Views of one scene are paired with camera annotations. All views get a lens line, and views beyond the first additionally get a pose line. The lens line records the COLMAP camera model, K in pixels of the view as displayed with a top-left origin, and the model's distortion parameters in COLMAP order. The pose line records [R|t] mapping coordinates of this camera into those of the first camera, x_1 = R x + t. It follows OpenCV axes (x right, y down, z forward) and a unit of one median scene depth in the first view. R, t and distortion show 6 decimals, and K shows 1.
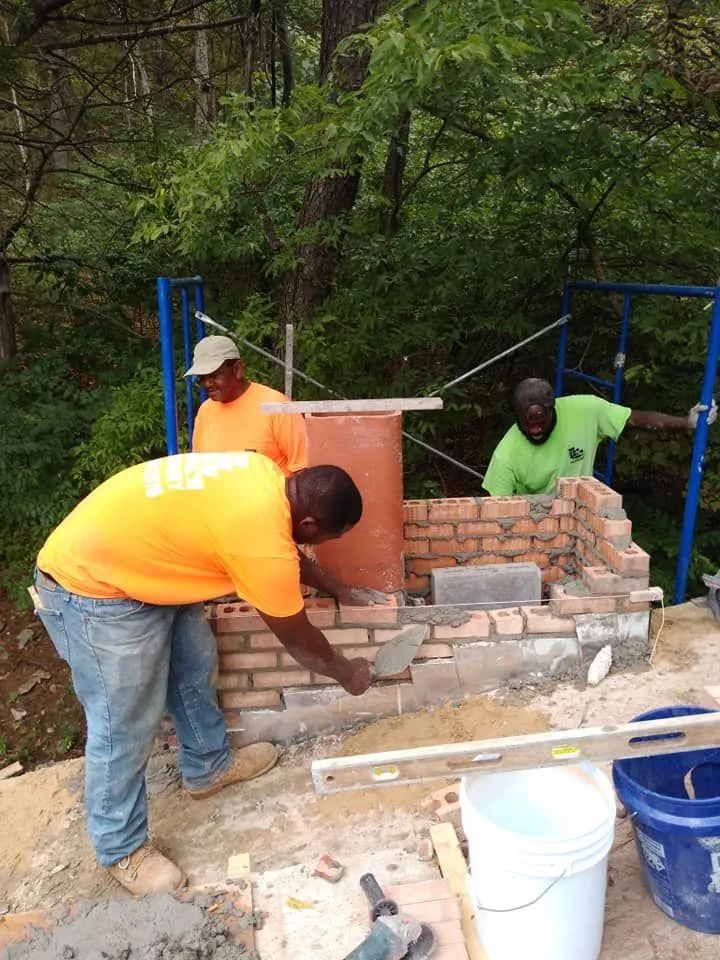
lens RADIAL K [[752.6, 0, 361.1], [0, 752.6, 476.5], [0, 0, 1]] dist [0.026298, -0.020424]
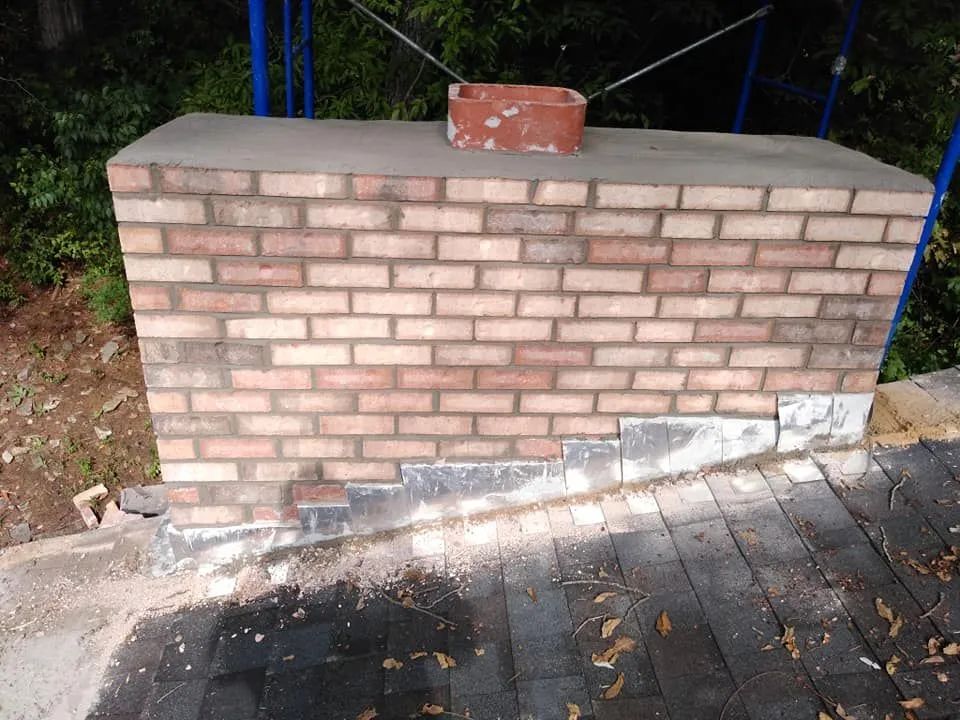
lens RADIAL K [[752.6, 0, 483.1], [0, 752.6, 363.1], [0, 0, 1]] dist [0.026298, -0.020424]
pose [[0.997680, 0.061454, 0.029280, -0.021264], [-0.066244, 0.975515, 0.209720, 0.005129], [-0.015675, -0.211173, 0.977323, 0.113701]]
